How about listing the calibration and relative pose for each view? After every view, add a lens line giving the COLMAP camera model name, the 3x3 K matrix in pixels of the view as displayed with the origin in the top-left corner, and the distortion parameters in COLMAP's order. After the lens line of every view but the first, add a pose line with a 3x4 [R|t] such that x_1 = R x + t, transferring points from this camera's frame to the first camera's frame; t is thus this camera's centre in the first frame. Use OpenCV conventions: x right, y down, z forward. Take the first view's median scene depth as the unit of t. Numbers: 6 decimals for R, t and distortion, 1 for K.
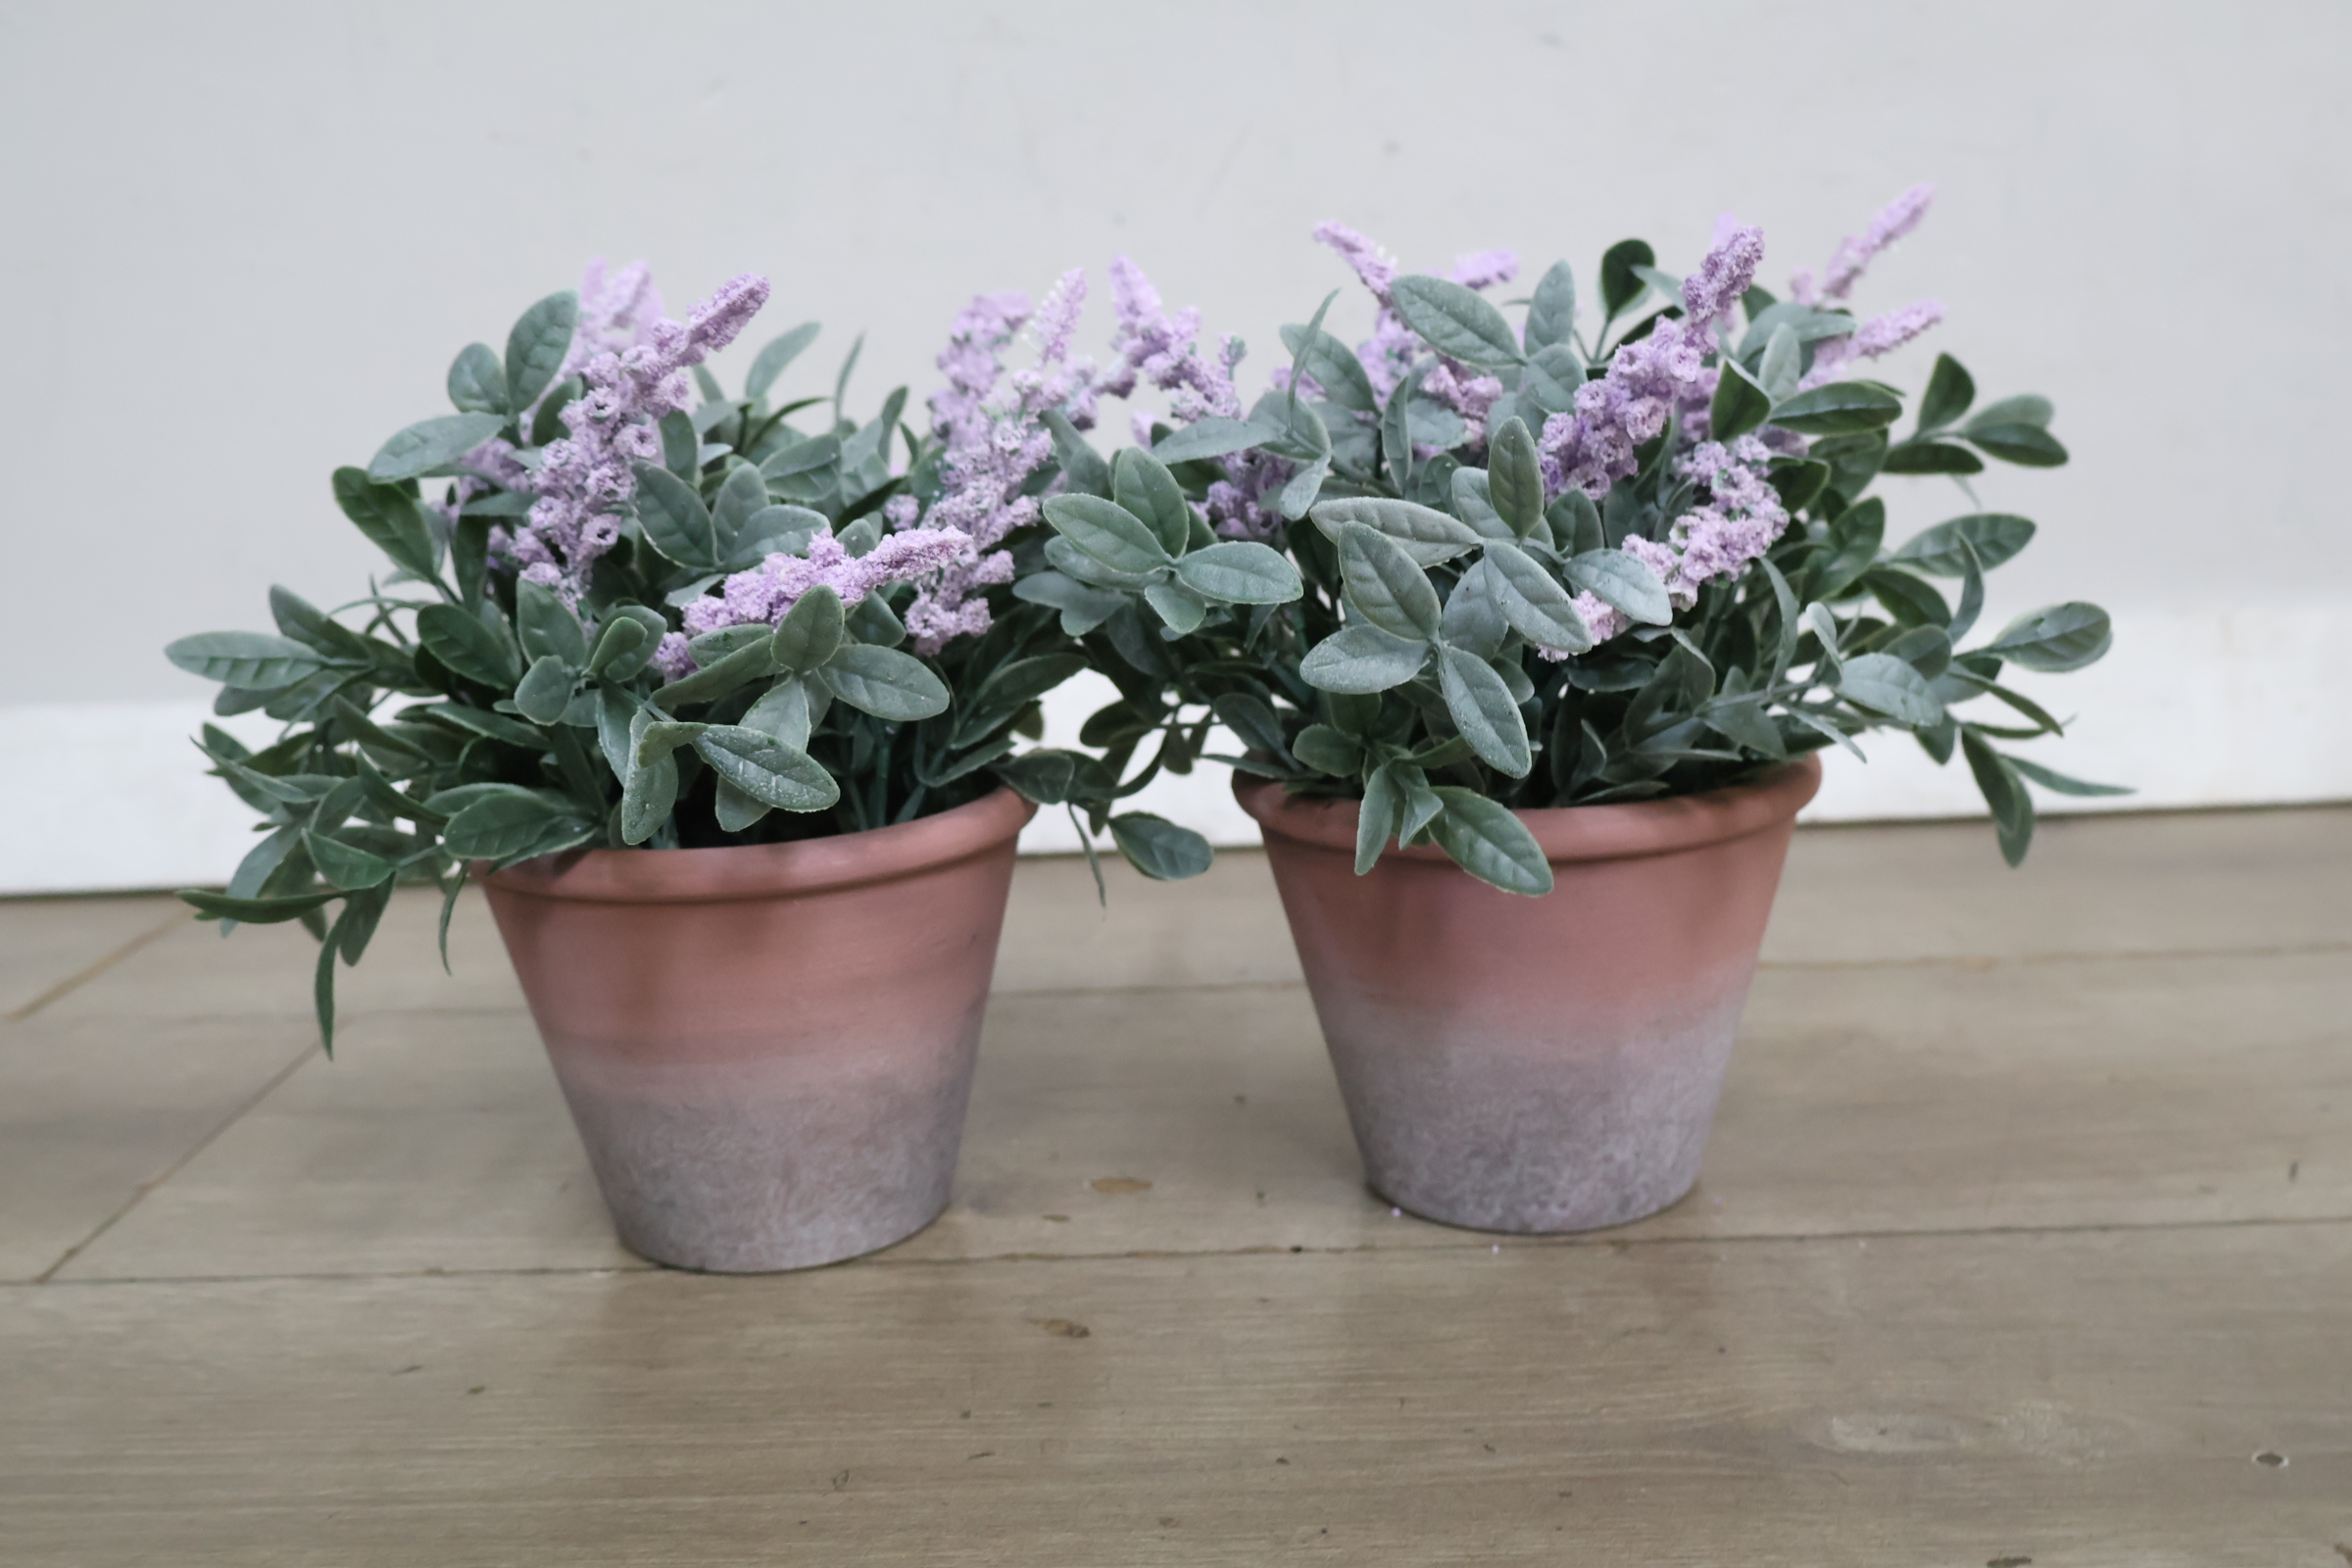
lens RADIAL K [[2454.9, 0, 1176.0], [0, 2454.9, 784.0], [0, 0, 1]] dist [0.004125, -0.009897]
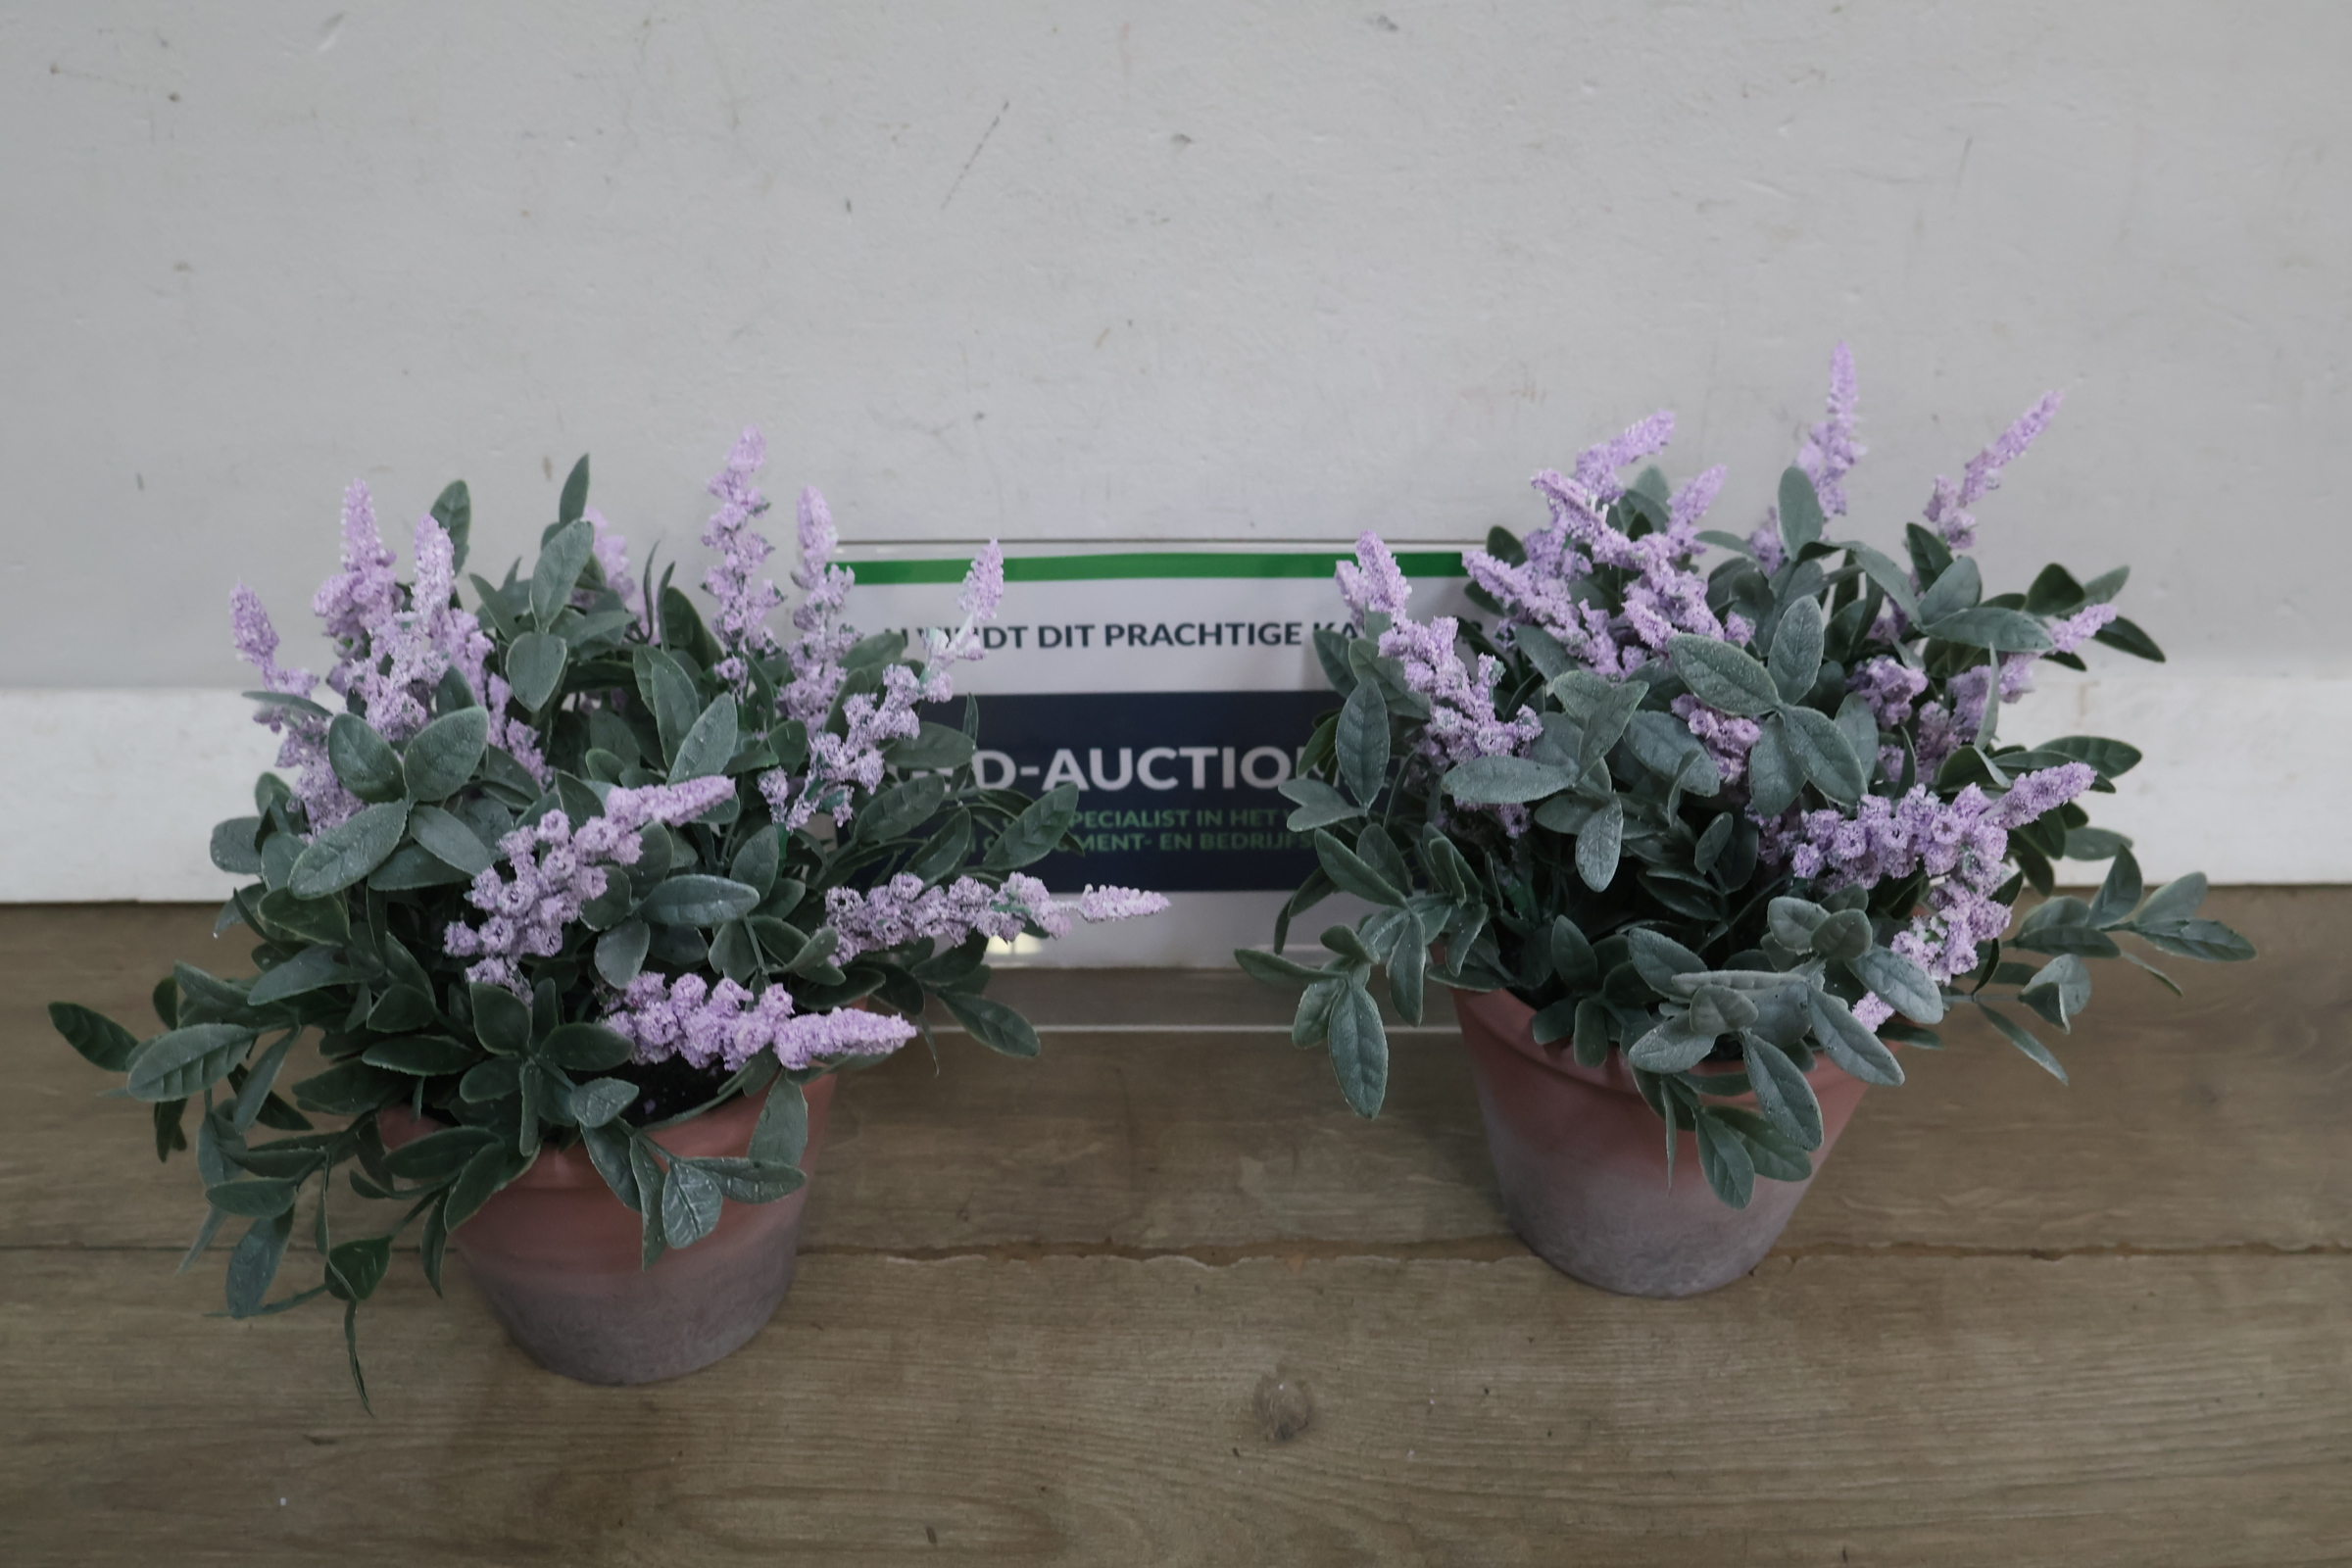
lens RADIAL K [[2450.3, 0, 1176.0], [0, 2450.3, 784.0], [0, 0, 1]] dist [0.009043, 0.011833]
pose [[0.977011, -0.073324, 0.200181, -0.345207], [-0.002243, 0.935404, 0.353574, -0.521669], [-0.213175, -0.345895, 0.913736, 0.024976]]
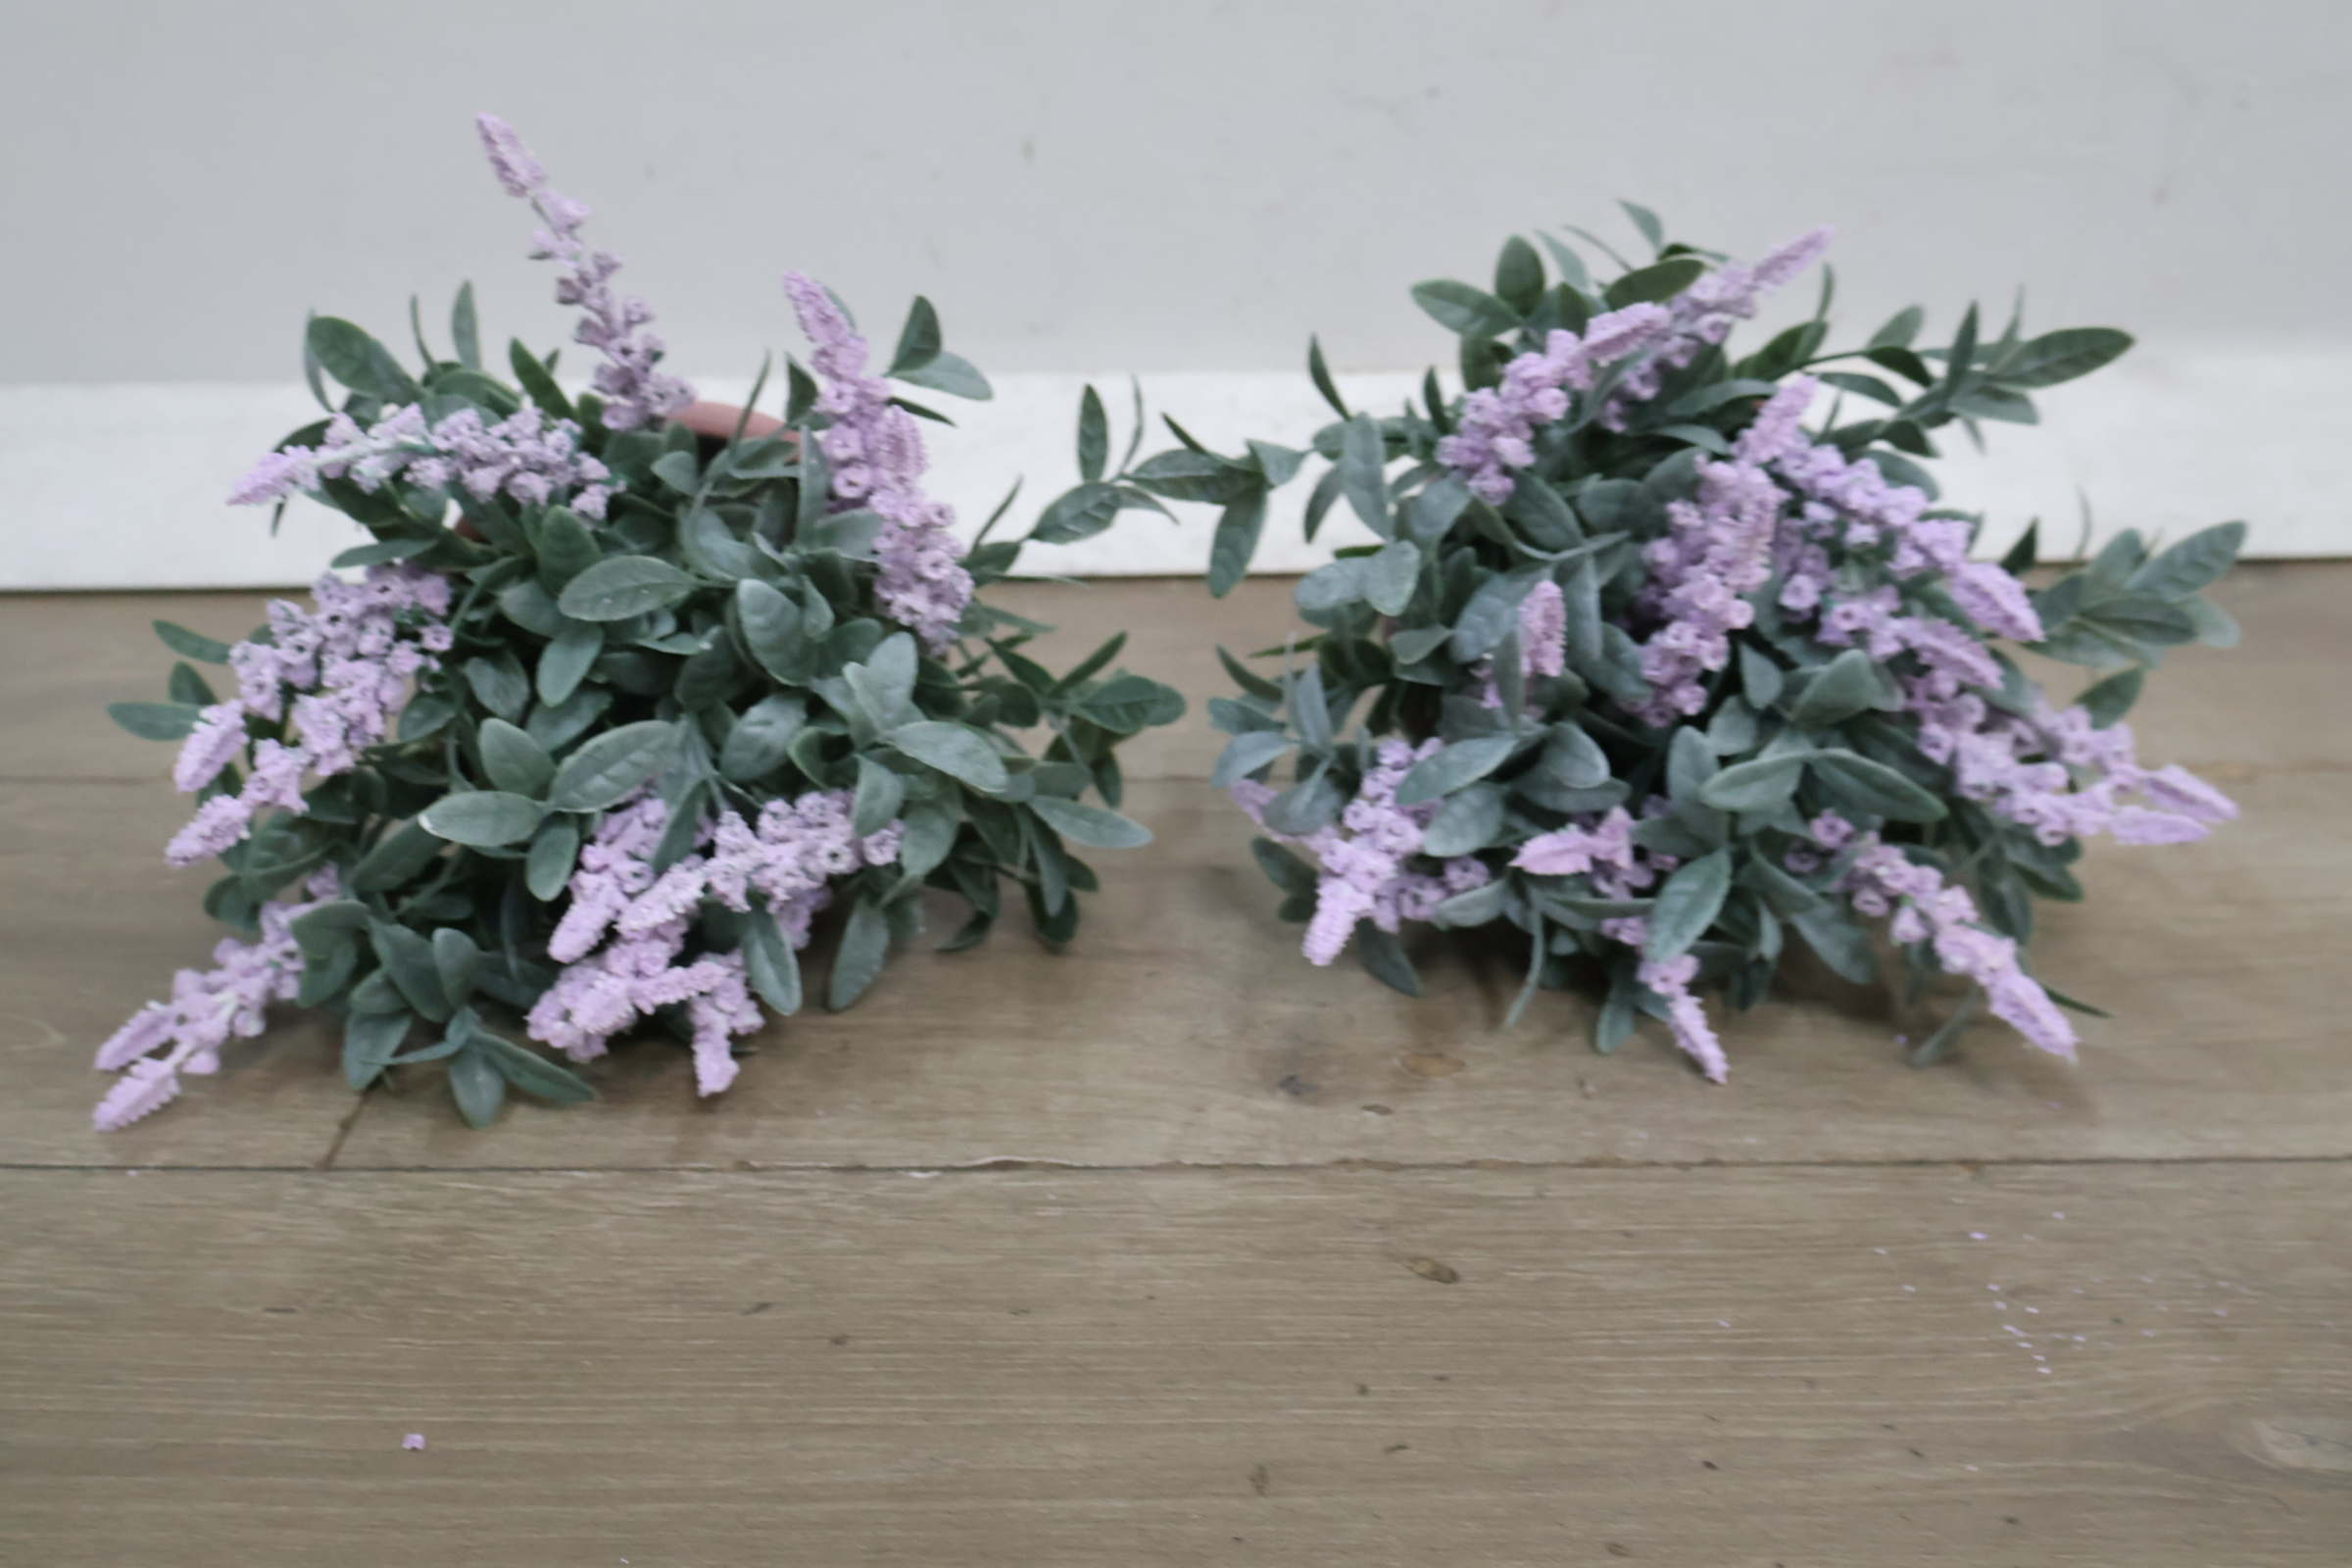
lens RADIAL K [[2454.9, 0, 1176.0], [0, 2454.9, 784.0], [0, 0, 1]] dist [0.004125, -0.009897]
pose [[0.998994, 0.016888, 0.041545, -0.189566], [-0.025574, 0.975525, 0.218398, -0.175497], [-0.036840, -0.219240, 0.974975, 0.096295]]
